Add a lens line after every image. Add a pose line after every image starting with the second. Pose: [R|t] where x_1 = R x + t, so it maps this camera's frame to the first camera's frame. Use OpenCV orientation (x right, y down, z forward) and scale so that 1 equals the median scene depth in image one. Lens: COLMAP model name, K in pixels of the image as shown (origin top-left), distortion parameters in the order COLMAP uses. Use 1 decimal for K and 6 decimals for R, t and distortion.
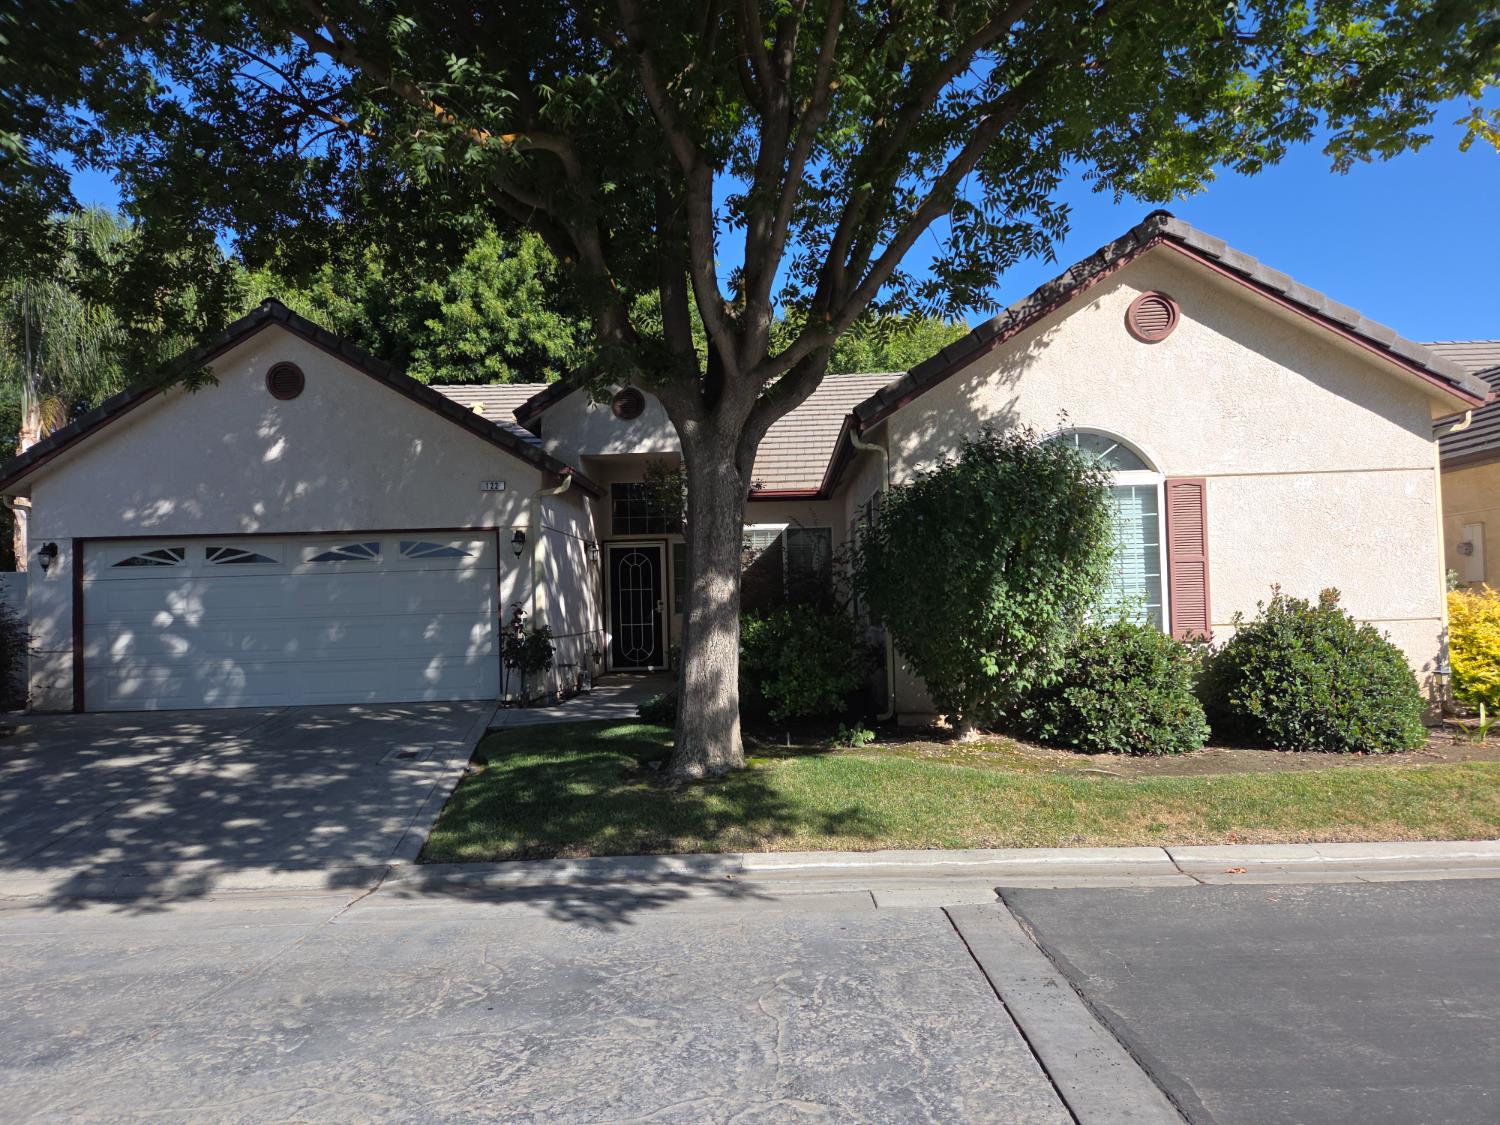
lens RADIAL K [[1021.5, 0, 752.1], [0, 1021.5, 565.6], [0, 0, 1]] dist [0.023495, -0.002441]
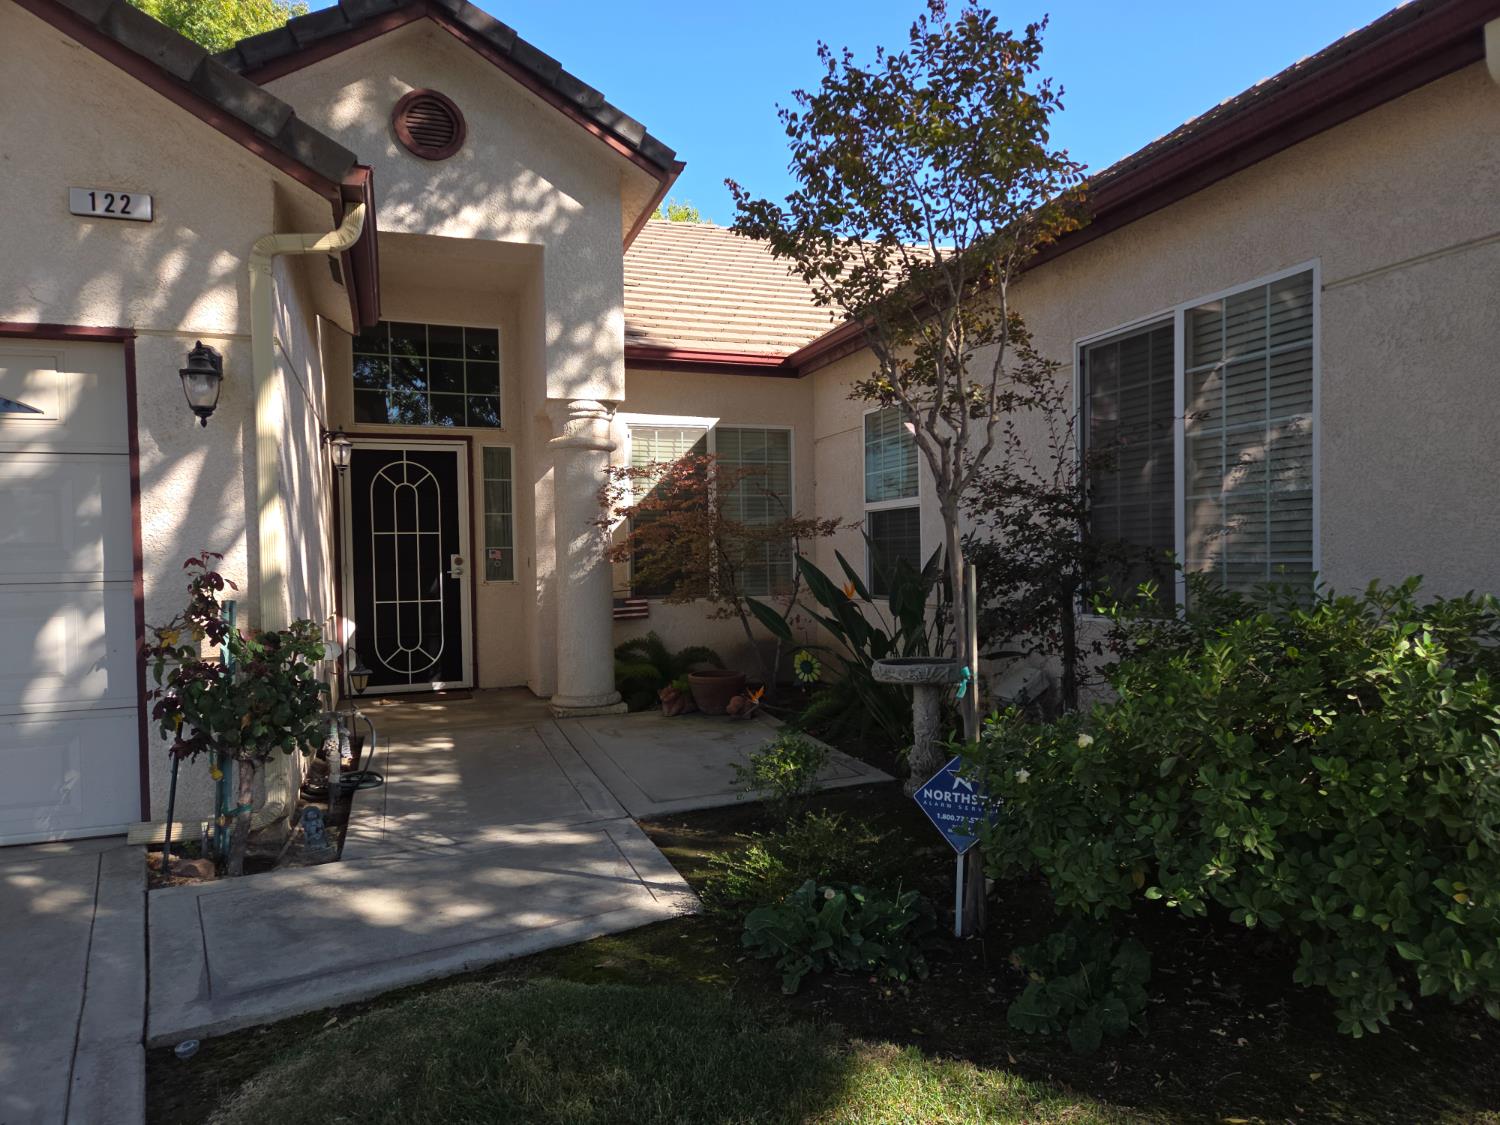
lens RADIAL K [[1021.5, 0, 732.1], [0, 1021.5, 584.1], [0, 0, 1]] dist [0.023495, -0.002441]
pose [[0.939093, 0.010946, 0.343488, -0.177288], [-0.030804, 0.998150, 0.052409, 0.022367], [-0.342279, -0.059798, 0.937694, 0.604197]]
